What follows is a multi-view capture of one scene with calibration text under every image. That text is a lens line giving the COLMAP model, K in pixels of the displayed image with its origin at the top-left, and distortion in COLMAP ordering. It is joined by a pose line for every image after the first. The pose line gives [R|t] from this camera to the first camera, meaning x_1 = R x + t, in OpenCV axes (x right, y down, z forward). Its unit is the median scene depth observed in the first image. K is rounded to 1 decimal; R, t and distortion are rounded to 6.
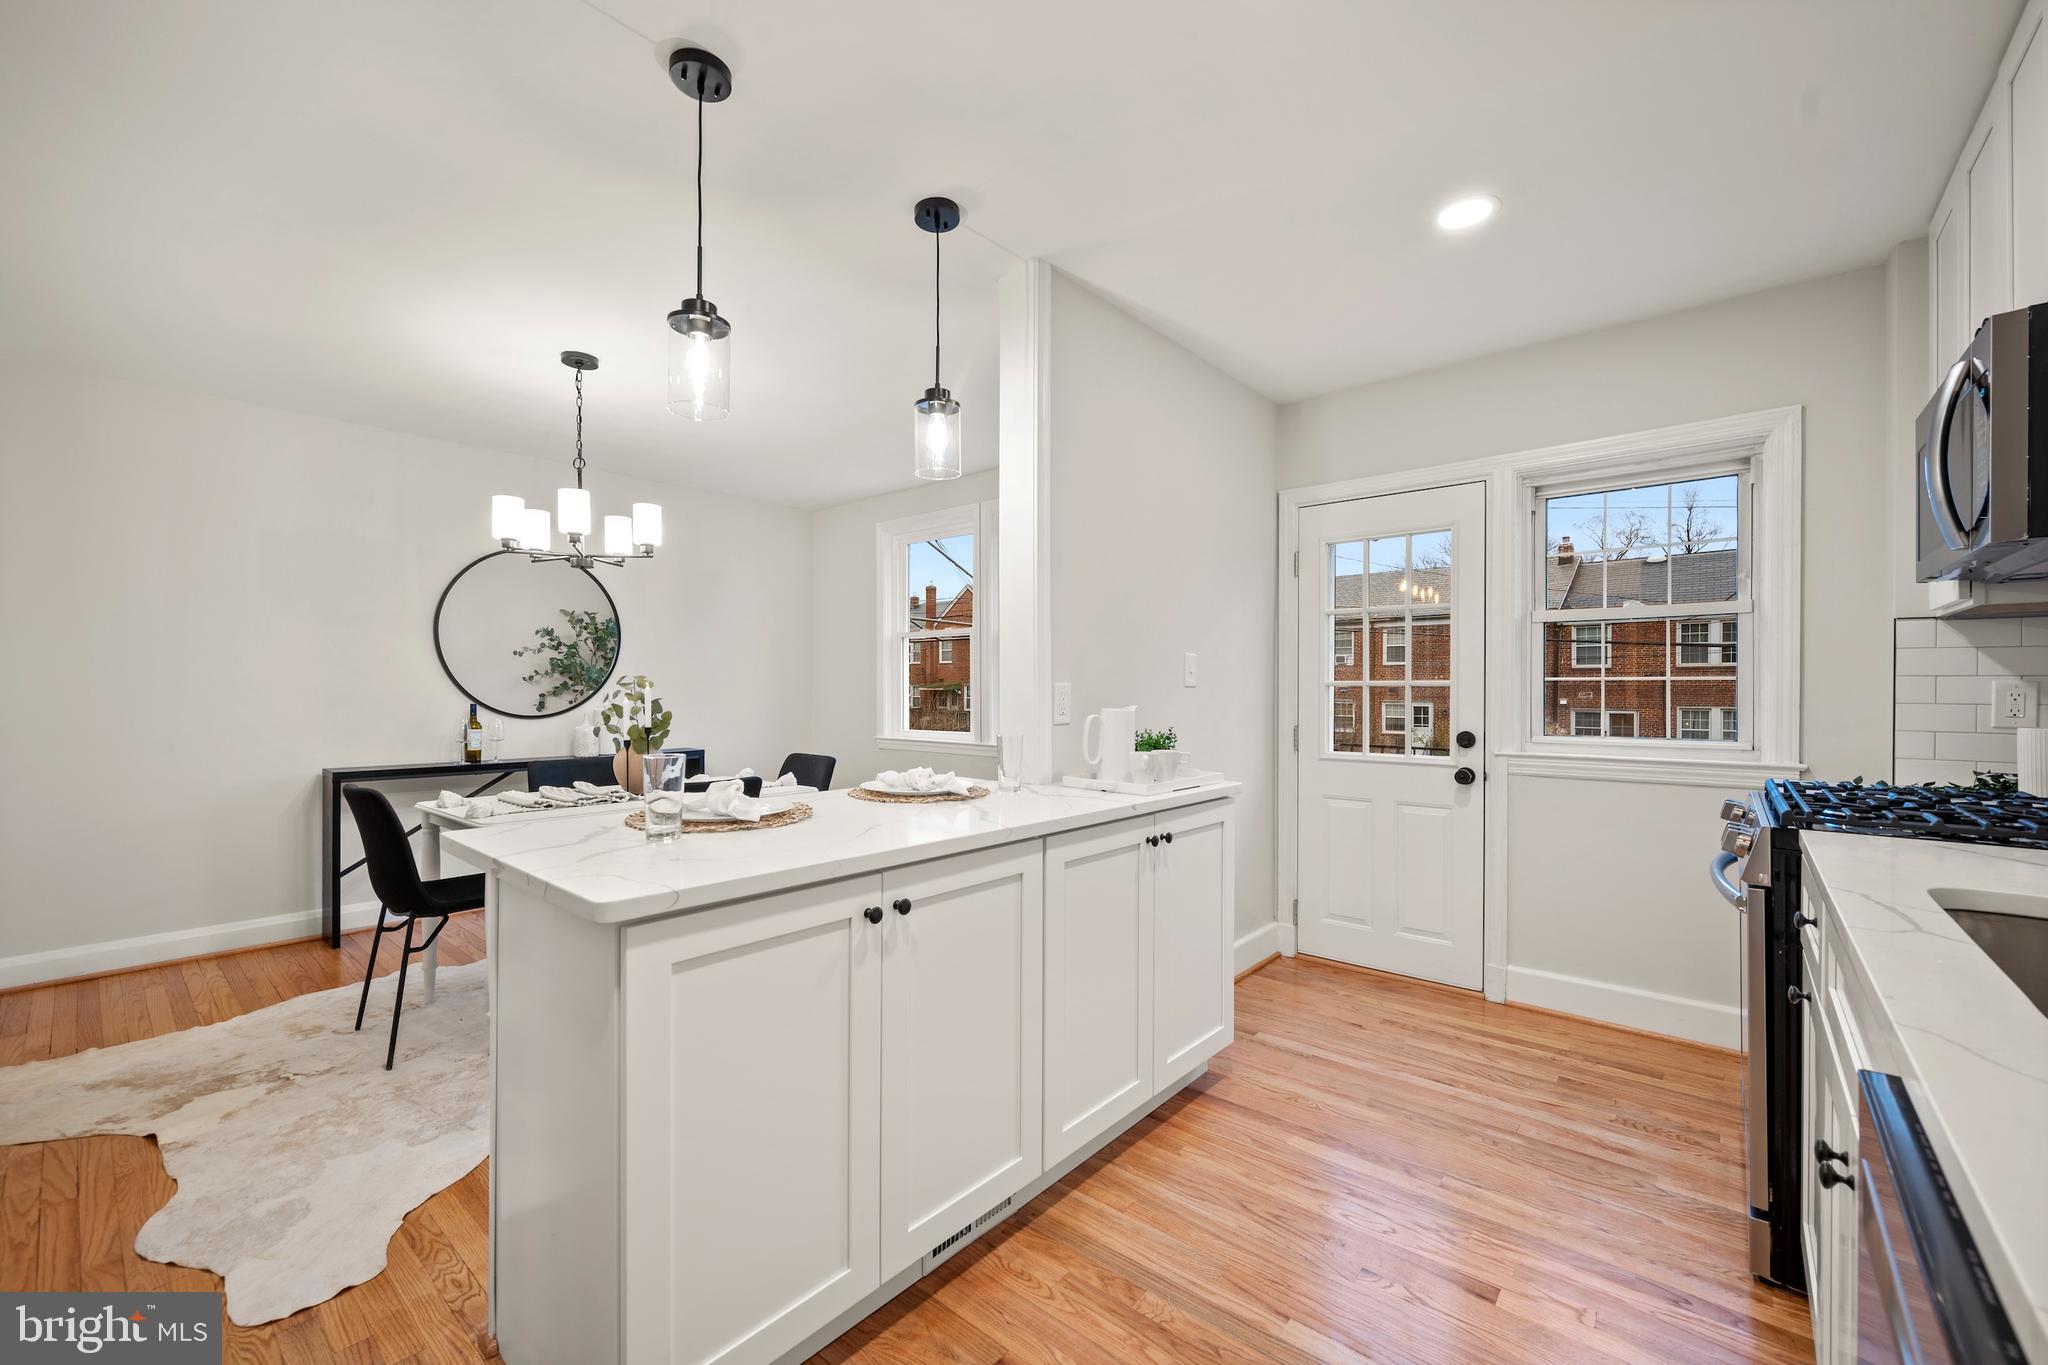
lens RADIAL K [[834.8, 0, 1024.0], [0, 834.8, 682.5], [0, 0, 1]] dist [-0.002289, -0.000273]
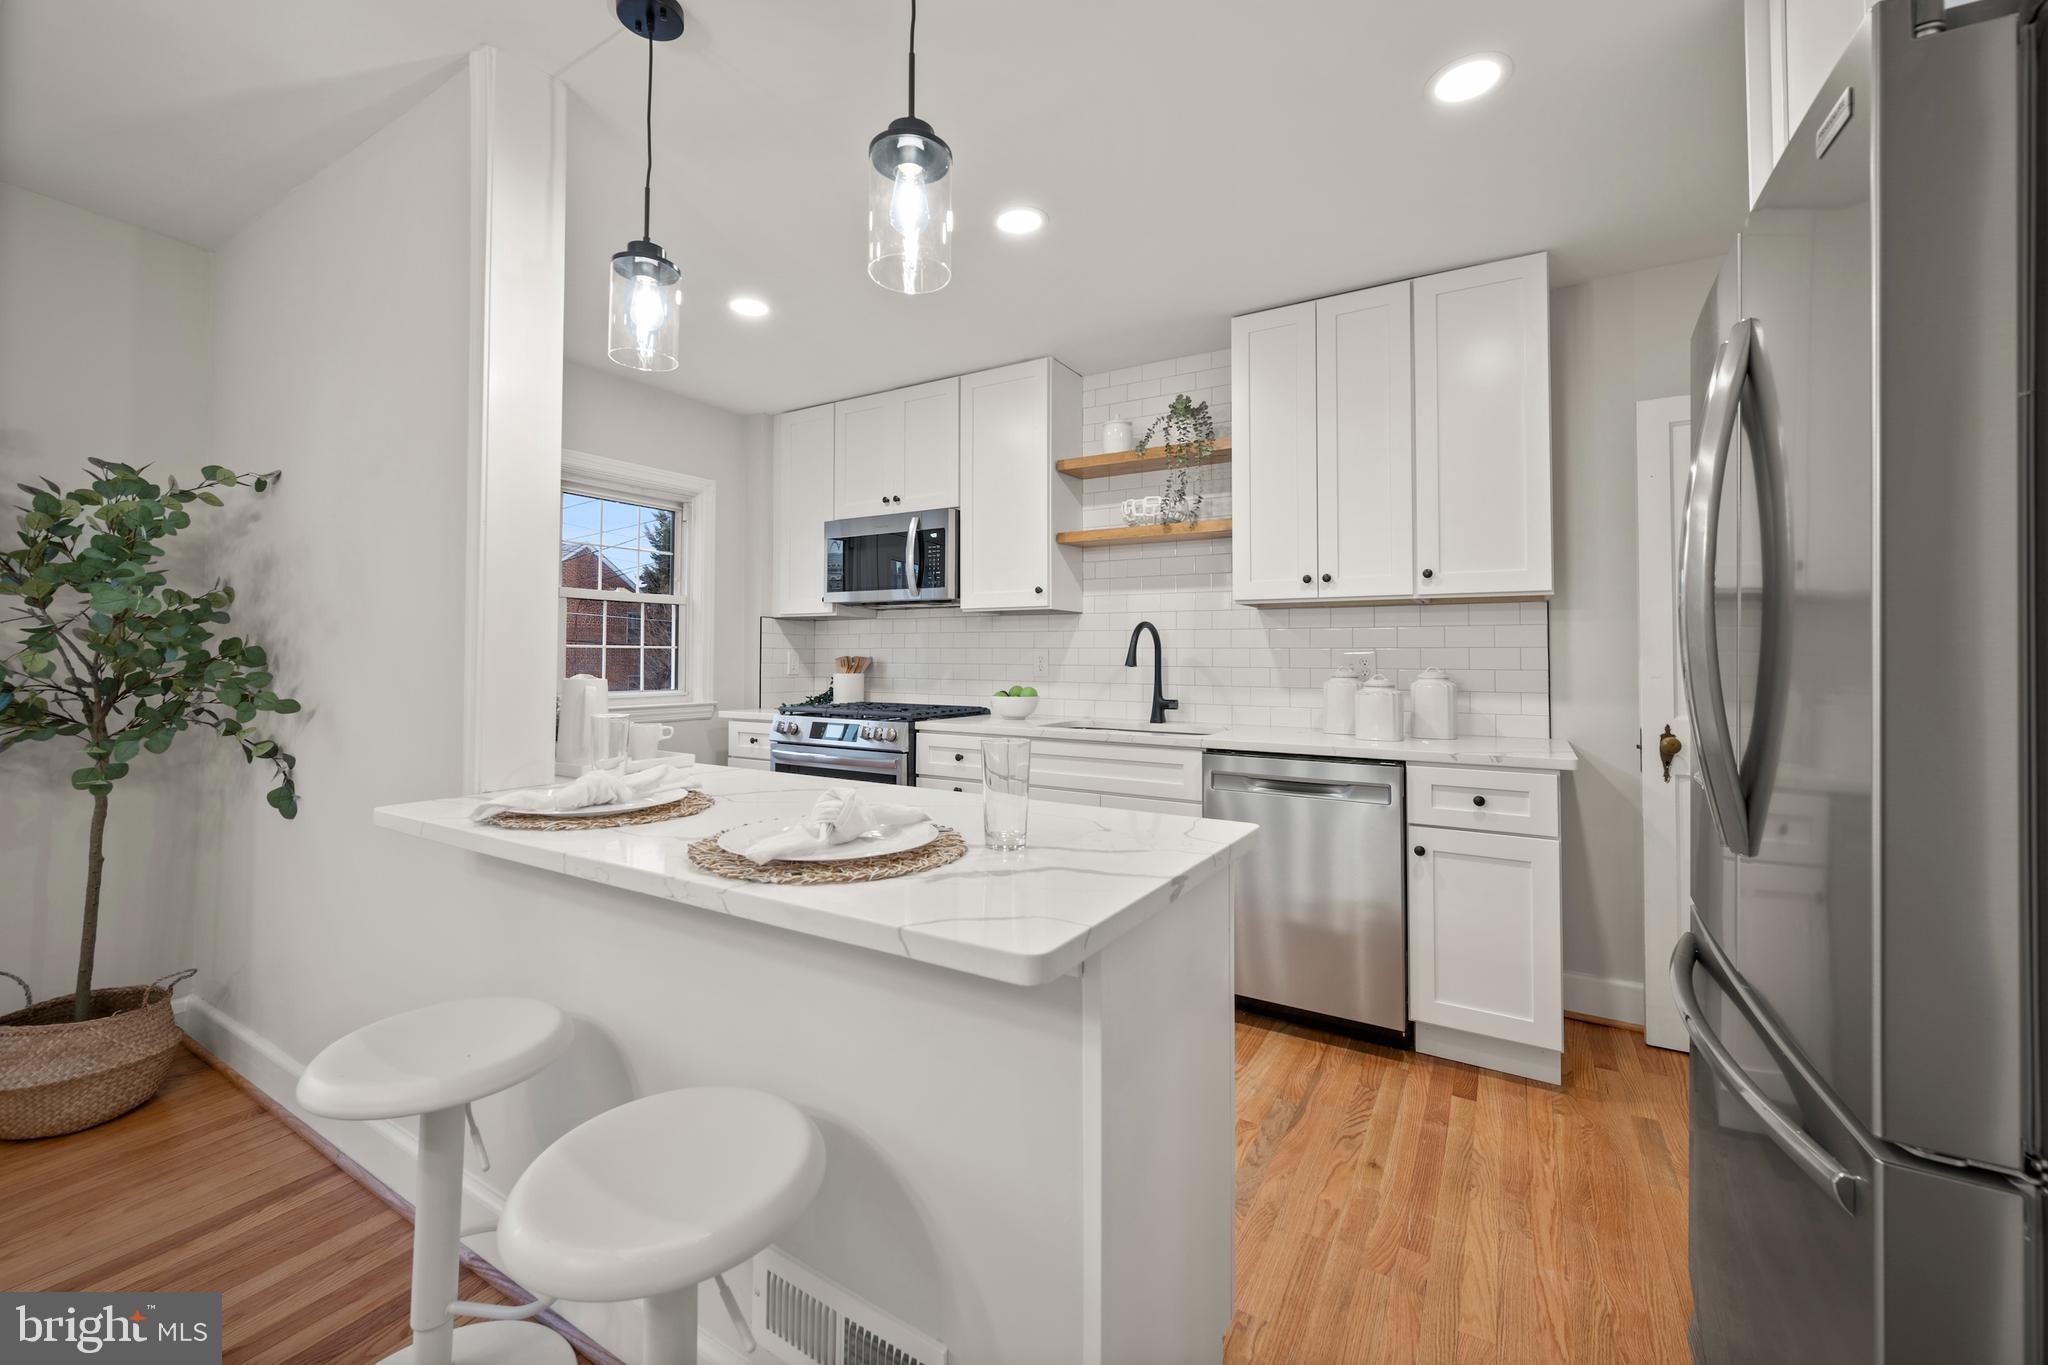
lens RADIAL K [[813.9, 0, 999.7], [0, 813.9, 636.8], [0, 0, 1]] dist [0.009785, 0.000036]
pose [[-0.153109, 0.024431, 0.987907, -0.652569], [-0.013092, 0.999556, -0.026748, 0.006606], [-0.988123, -0.017029, -0.152721, 0.627777]]
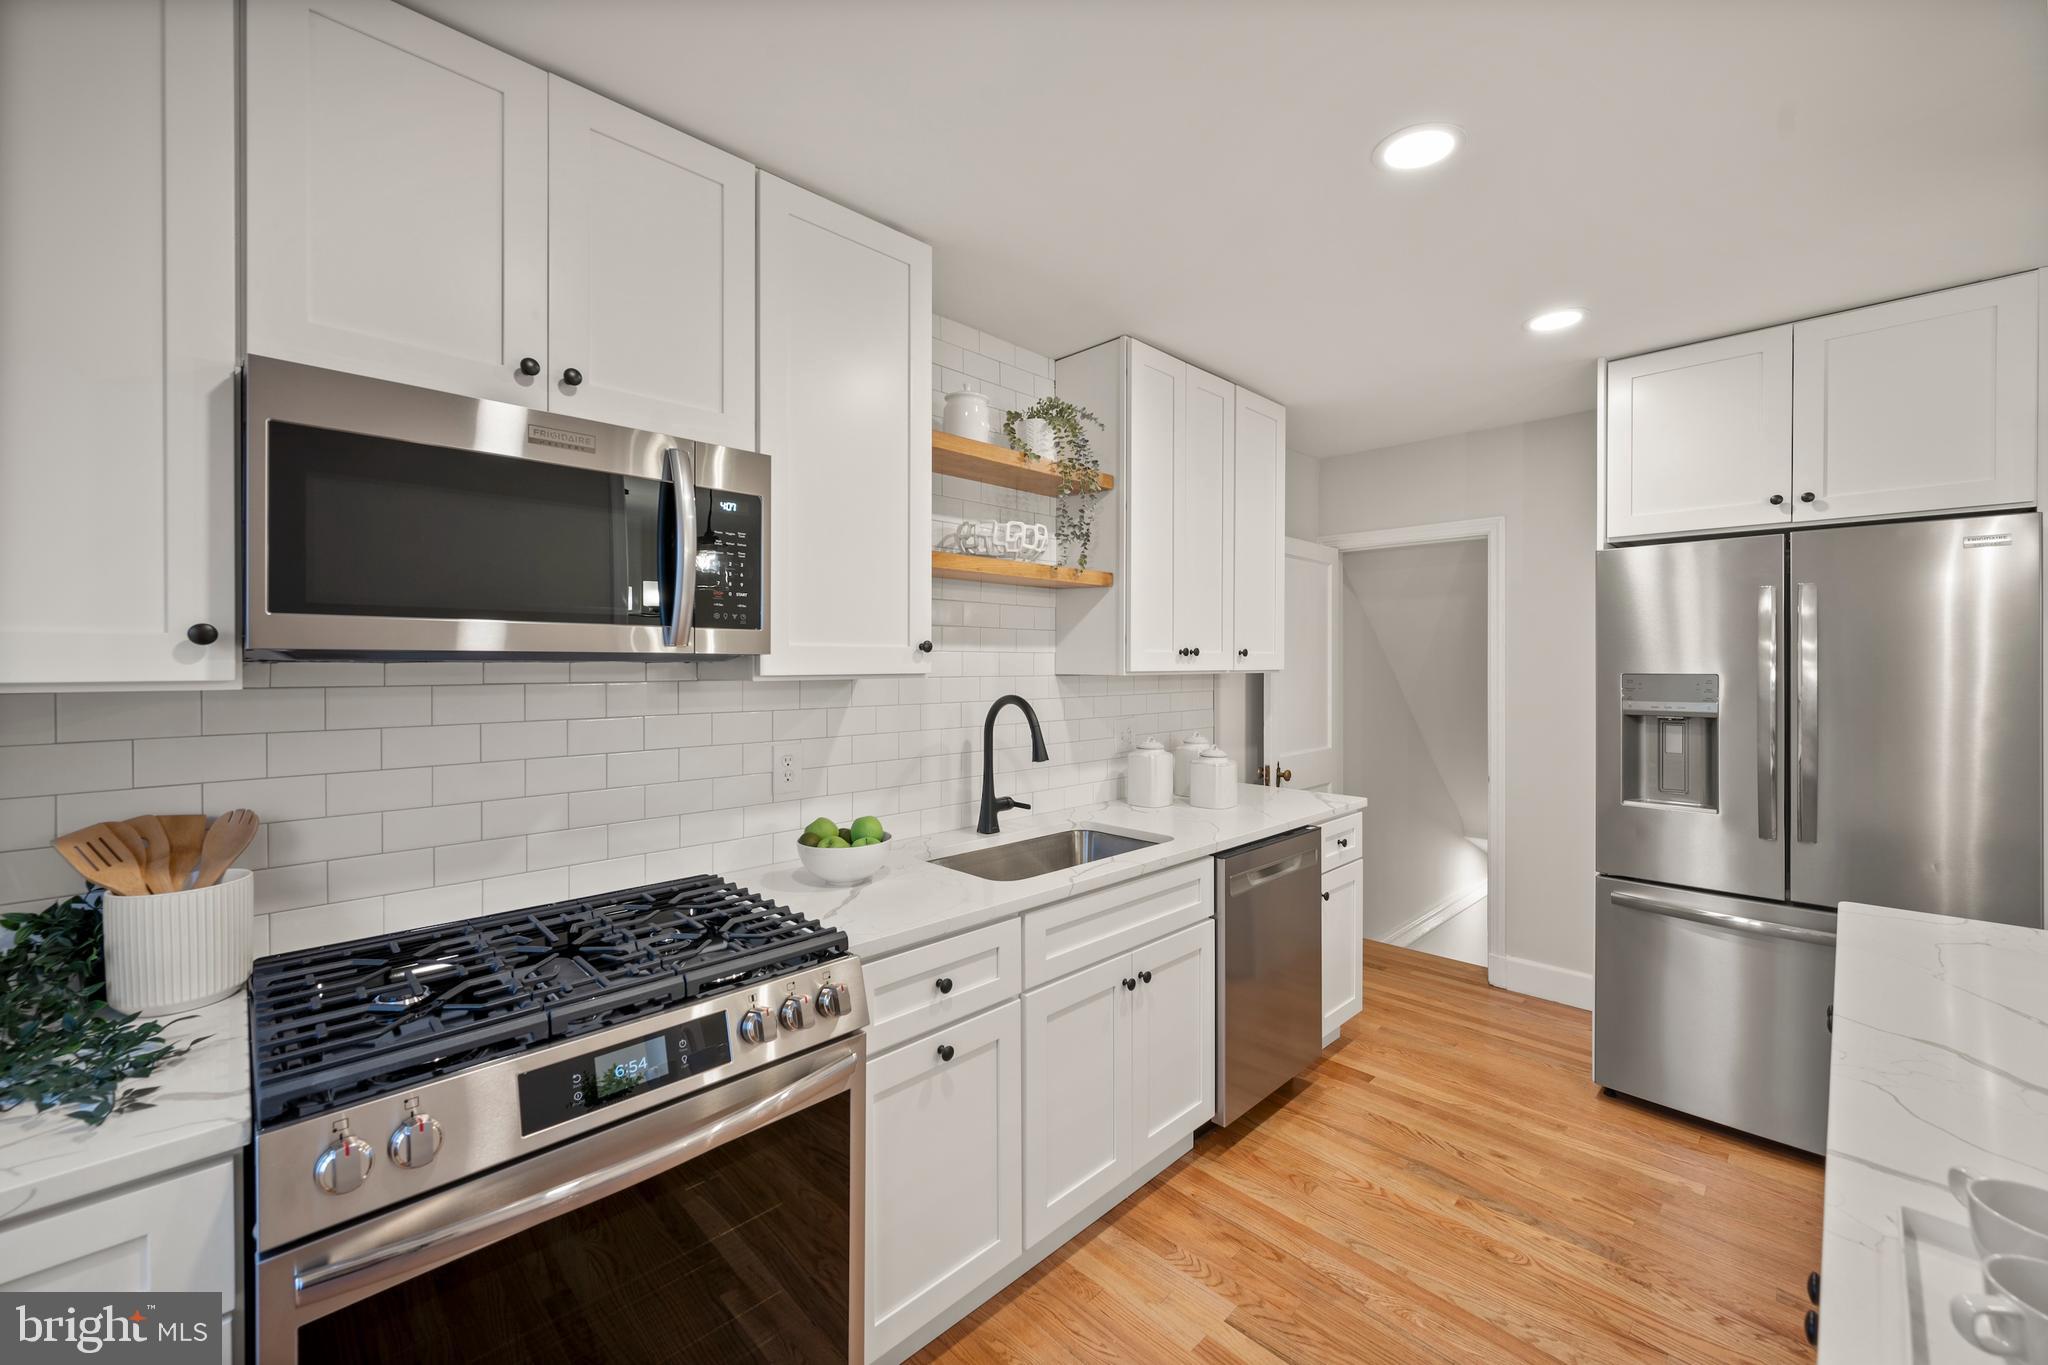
lens RADIAL K [[801.5, 0, 1025.2], [0, 801.5, 664.4], [0, 0, 1]] dist [-0.000366, -0.000196]
pose [[-0.996529, -0.000105, 0.083245, 0.363418], [-0.000506, 0.999988, -0.004795, -0.075236], [-0.083243, -0.004820, -0.996518, 1.053959]]
